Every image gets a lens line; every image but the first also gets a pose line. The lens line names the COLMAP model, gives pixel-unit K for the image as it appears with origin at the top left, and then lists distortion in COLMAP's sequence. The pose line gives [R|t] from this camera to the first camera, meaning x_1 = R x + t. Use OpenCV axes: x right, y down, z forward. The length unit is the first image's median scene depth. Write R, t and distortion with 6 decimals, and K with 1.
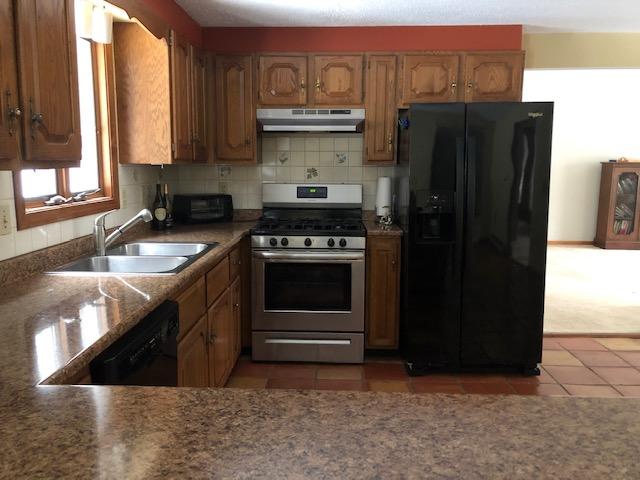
lens RADIAL K [[522.7, 0, 300.2], [0, 522.7, 237.7], [0, 0, 1]] dist [-0.002888, 0.000581]
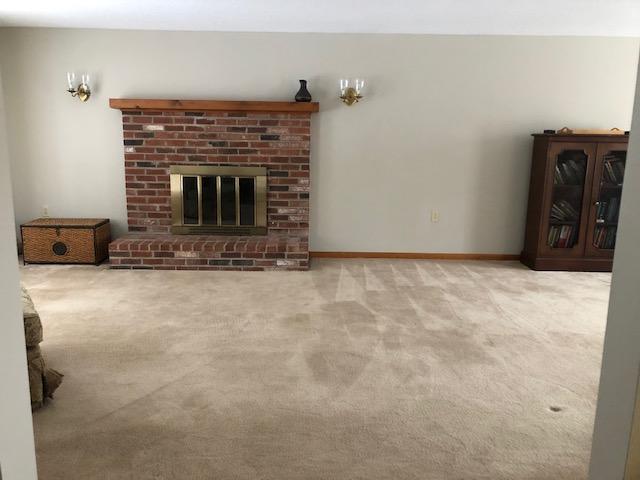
lens RADIAL K [[528.8, 0, 317.6], [0, 528.8, 226.0], [0, 0, 1]] dist [0.047808, 0.007149]
pose [[0.997162, -0.001463, 0.075274, 0.559394], [-0.001420, 0.999268, 0.038223, -0.119426], [-0.075275, -0.038222, 0.996430, 0.768409]]
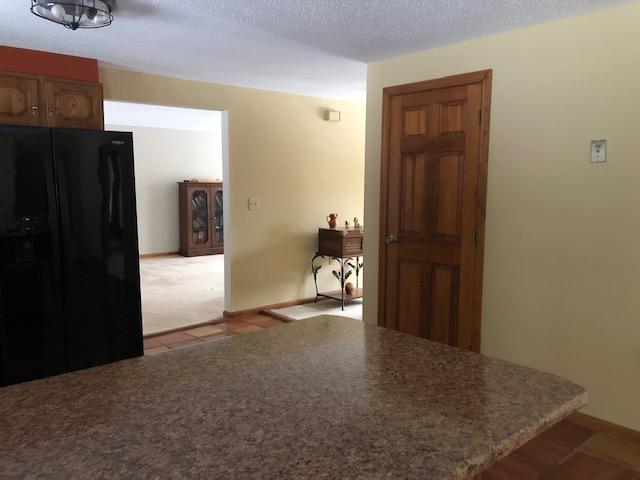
lens RADIAL K [[528.8, 0, 317.6], [0, 528.8, 226.0], [0, 0, 1]] dist [0.047808, 0.007149]
pose [[0.716803, -0.060002, 0.694690, -0.044089], [0.101679, 0.994636, -0.019006, 0.008882], [-0.689823, 0.084259, 0.719058, -0.095158]]
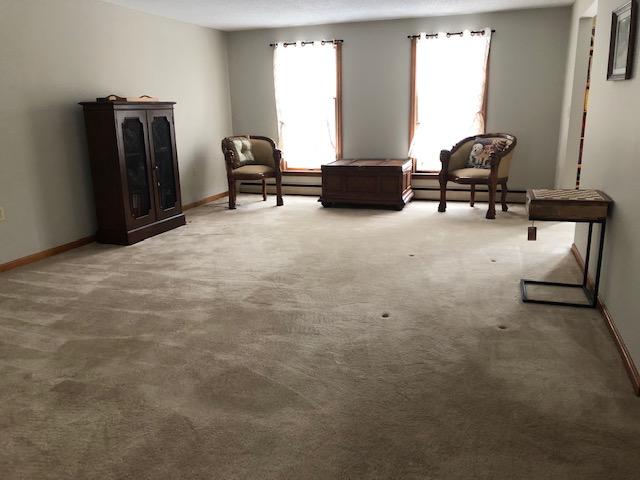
lens RADIAL K [[528.8, 0, 317.6], [0, 528.8, 226.0], [0, 0, 1]] dist [0.047808, 0.007149]
pose [[0.264564, -0.226959, 0.937281, 0.114353], [0.149822, 0.969784, 0.192540, -0.183529], [-0.952659, 0.089486, 0.290573, 1.253263]]
